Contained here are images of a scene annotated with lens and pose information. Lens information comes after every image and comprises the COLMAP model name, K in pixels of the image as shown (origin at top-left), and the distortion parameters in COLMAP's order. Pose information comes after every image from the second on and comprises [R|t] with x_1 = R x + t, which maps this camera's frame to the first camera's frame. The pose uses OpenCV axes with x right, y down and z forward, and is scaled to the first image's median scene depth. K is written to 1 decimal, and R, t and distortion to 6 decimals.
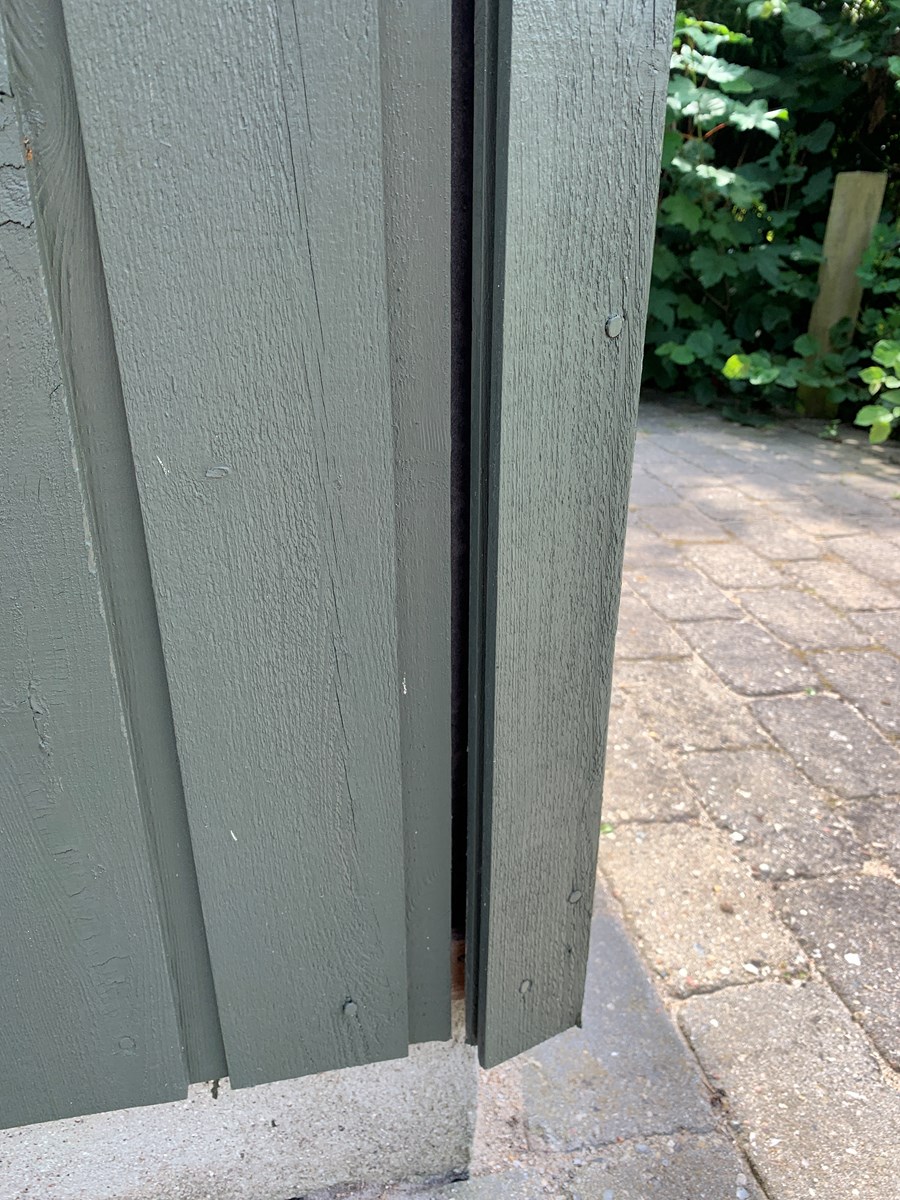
lens RADIAL K [[904.8, 0, 452.0], [0, 904.8, 604.1], [0, 0, 1]] dist [-0.003619, -0.001718]
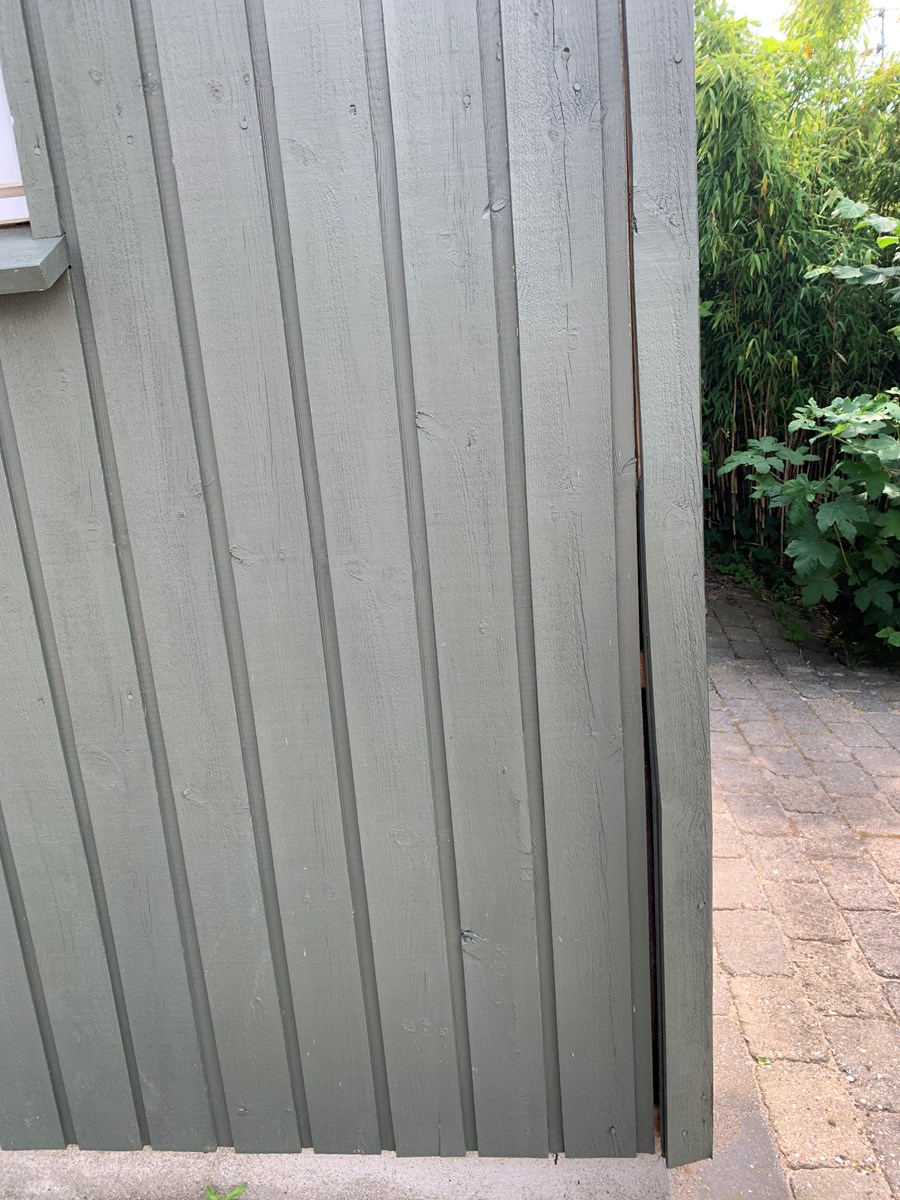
lens RADIAL K [[904.8, 0, 452.9], [0, 904.8, 594.3], [0, 0, 1]] dist [-0.003619, -0.001718]
pose [[0.956664, -0.001749, -0.291190, 0.102507], [-0.047848, 0.985446, -0.163116, -0.310976], [0.287238, 0.169980, 0.942657, -0.914653]]
